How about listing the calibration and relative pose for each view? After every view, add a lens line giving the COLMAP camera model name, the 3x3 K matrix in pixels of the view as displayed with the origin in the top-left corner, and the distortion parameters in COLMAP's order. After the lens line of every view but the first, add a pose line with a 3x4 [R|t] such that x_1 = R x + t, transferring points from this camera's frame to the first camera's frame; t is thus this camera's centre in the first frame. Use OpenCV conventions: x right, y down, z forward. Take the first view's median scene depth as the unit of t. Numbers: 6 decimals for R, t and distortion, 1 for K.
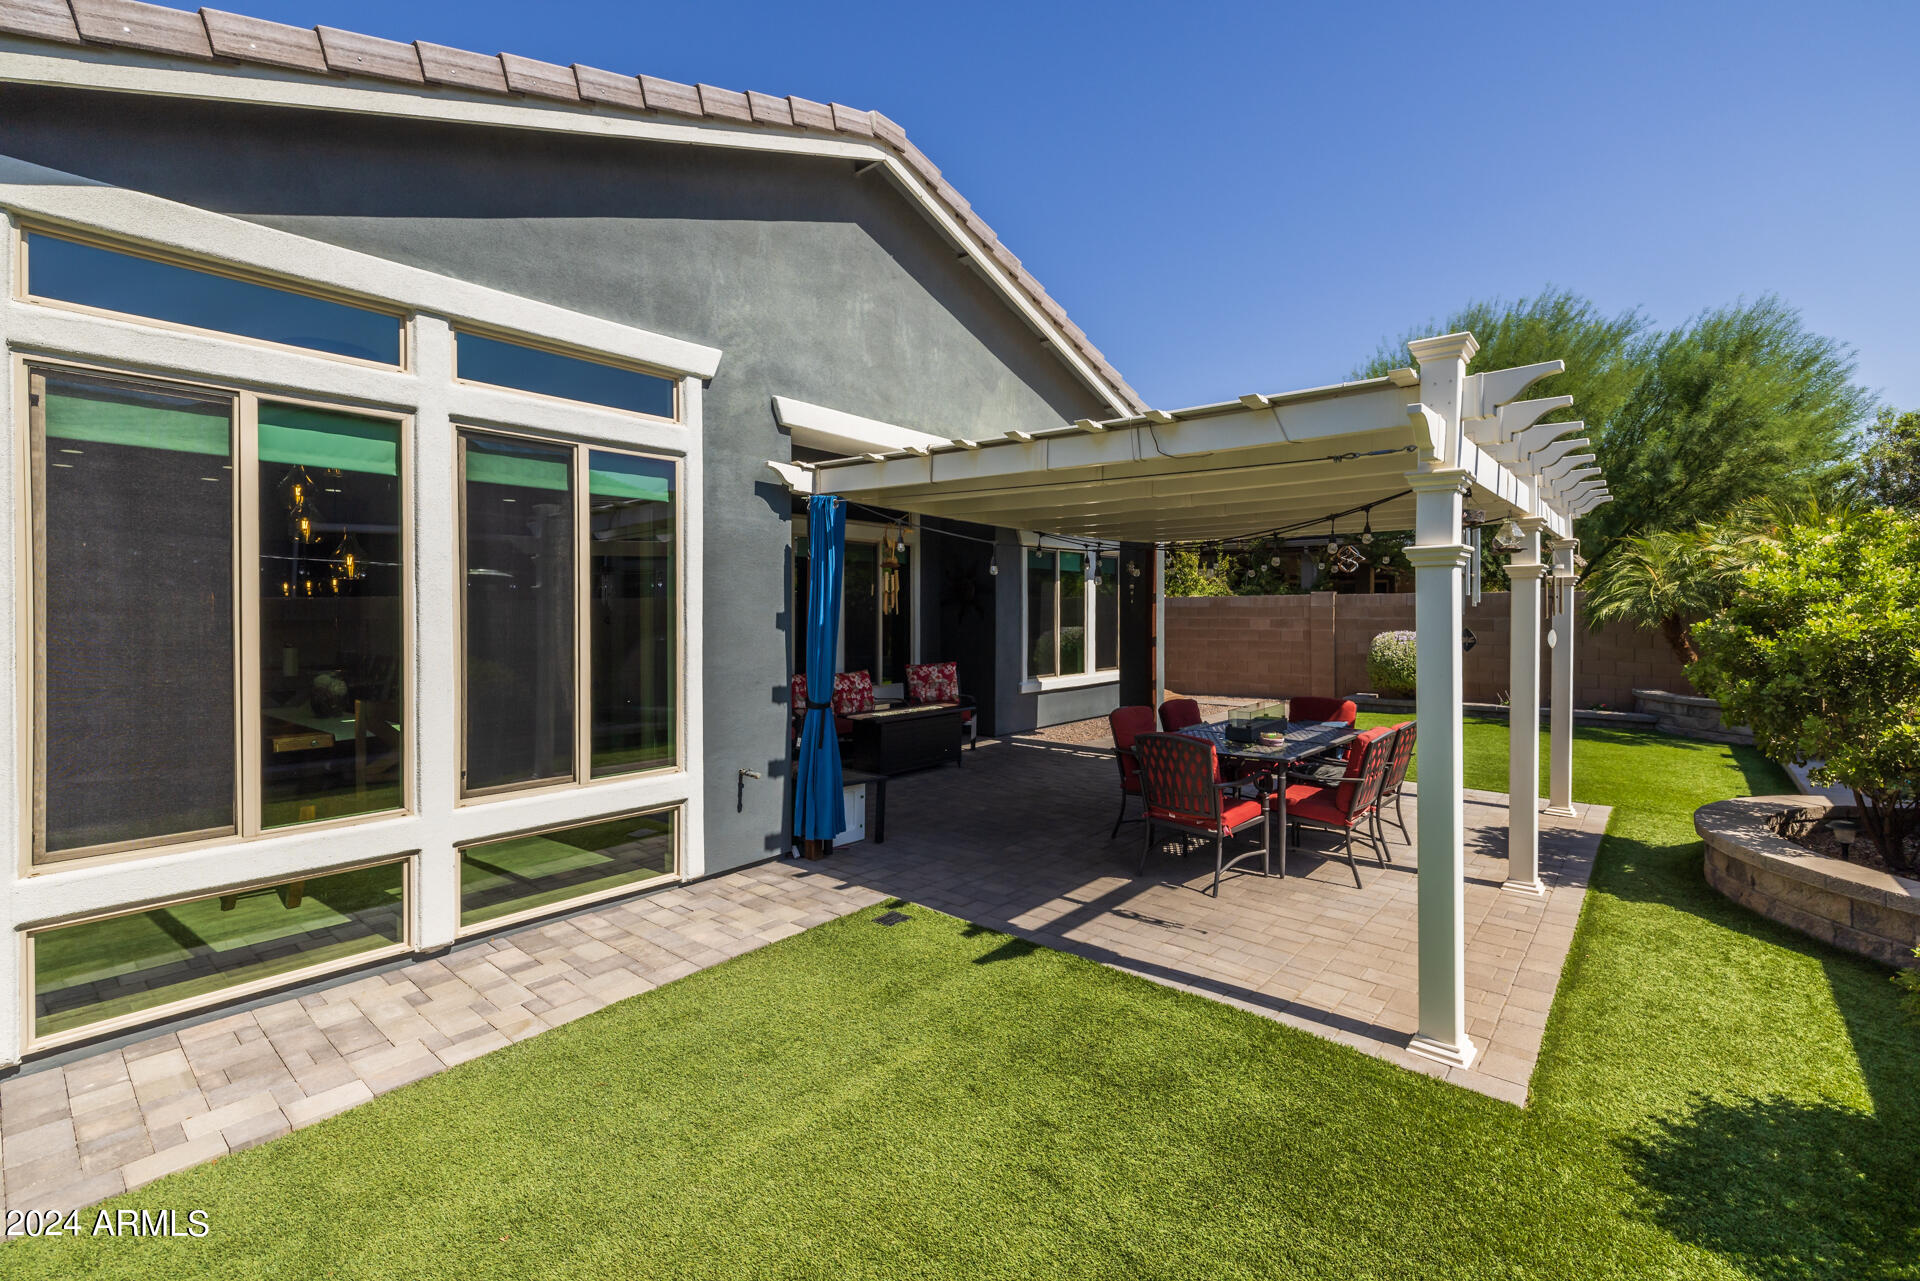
lens RADIAL K [[829.9, 0, 943.6], [0, 829.9, 623.0], [0, 0, 1]] dist [0.001050, 0.000039]
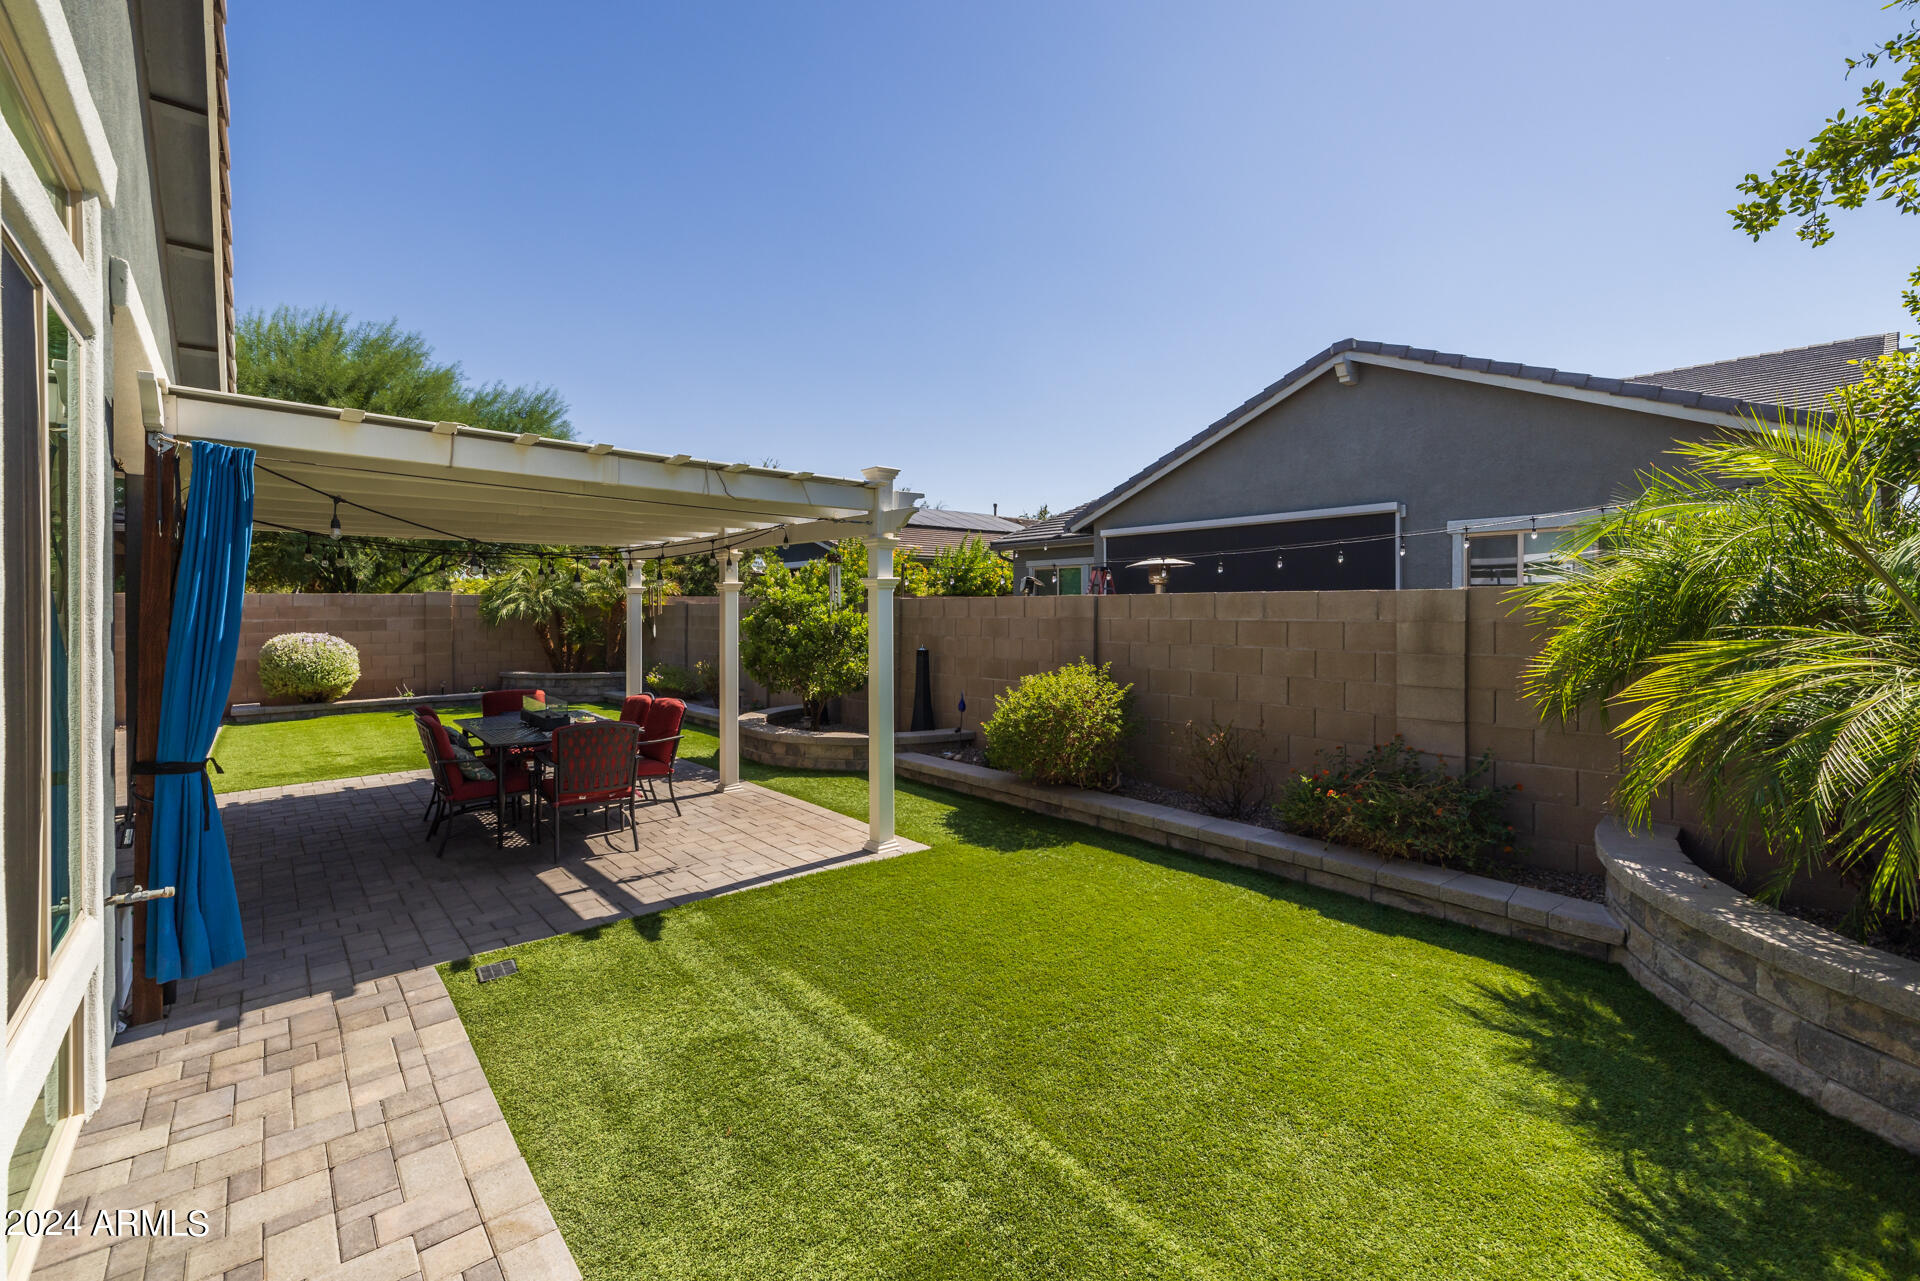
lens RADIAL K [[829.9, 0, 947.1], [0, 829.9, 621.0], [0, 0, 1]] dist [0.001050, 0.000039]
pose [[0.142923, -0.015857, 0.989607, -0.850586], [0.018235, 0.999744, 0.013386, -0.007533], [-0.989566, 0.016132, 0.143176, 0.417363]]
